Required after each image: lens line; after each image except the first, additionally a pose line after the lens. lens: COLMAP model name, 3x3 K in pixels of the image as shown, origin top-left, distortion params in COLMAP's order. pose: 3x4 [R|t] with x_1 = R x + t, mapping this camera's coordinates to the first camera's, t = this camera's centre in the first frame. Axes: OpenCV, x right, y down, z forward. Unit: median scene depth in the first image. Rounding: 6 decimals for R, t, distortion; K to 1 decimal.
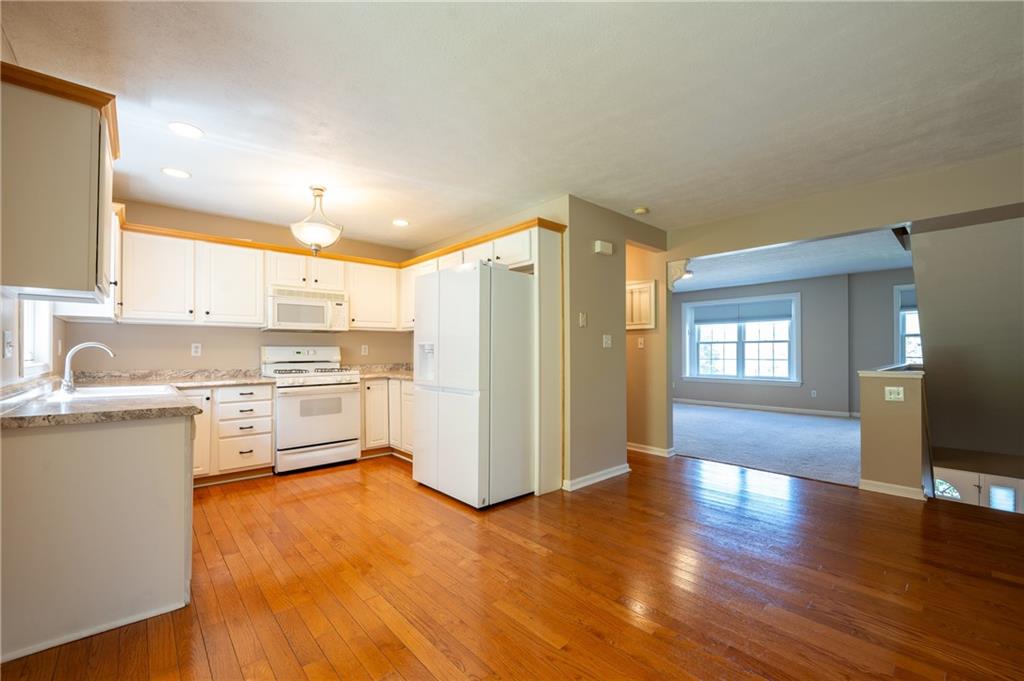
lens RADIAL K [[420.1, 0, 506.8], [0, 420.1, 350.1], [0, 0, 1]] dist [-0.008897, -0.000077]
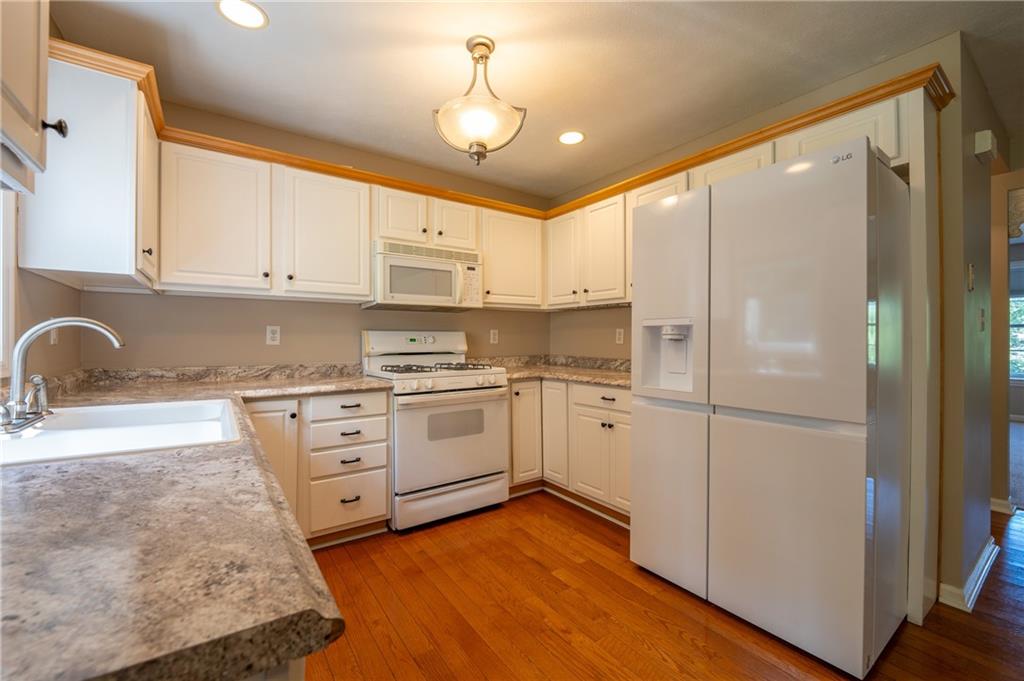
lens RADIAL K [[420.1, 0, 518.5], [0, 420.1, 340.6], [0, 0, 1]] dist [-0.008897, -0.000077]
pose [[0.995308, 0.000484, -0.096760, -0.318621], [0.000118, 0.999981, 0.006209, 0.003260], [0.096761, -0.006191, 0.995288, 0.411375]]
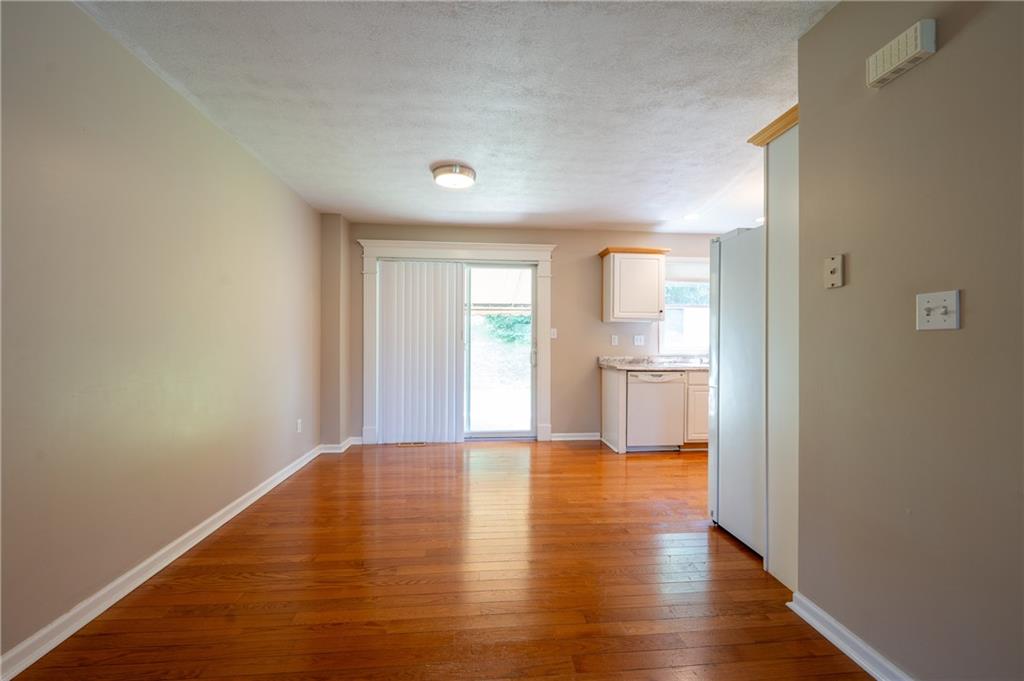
lens RADIAL K [[420.1, 0, 510.5], [0, 420.1, 342.0], [0, 0, 1]] dist [-0.008897, -0.000077]
pose [[-0.592228, 0.001707, -0.805769, 0.726658], [0.006983, 0.999971, -0.003014, 0.000234], [0.805740, -0.007411, -0.592223, 0.952035]]
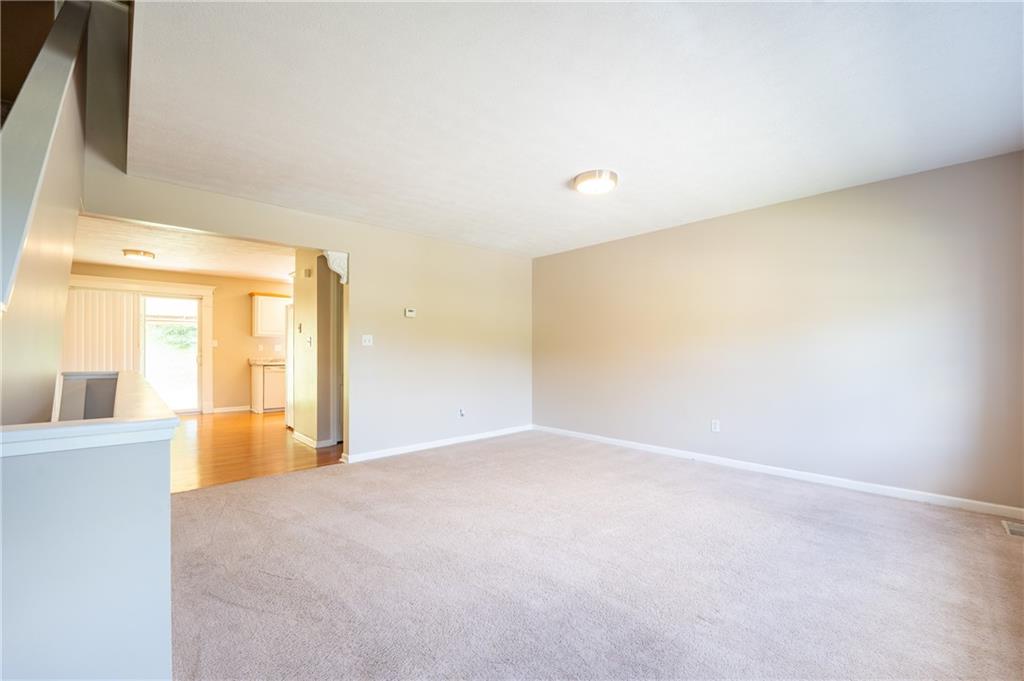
lens RADIAL K [[420.1, 0, 497.1], [0, 420.1, 352.4], [0, 0, 1]] dist [-0.008897, -0.000077]
pose [[0.005404, 0.010947, -0.999925, 1.603001], [0.004882, 0.999928, 0.010973, -0.001394], [0.999973, -0.004941, 0.005351, 1.623360]]
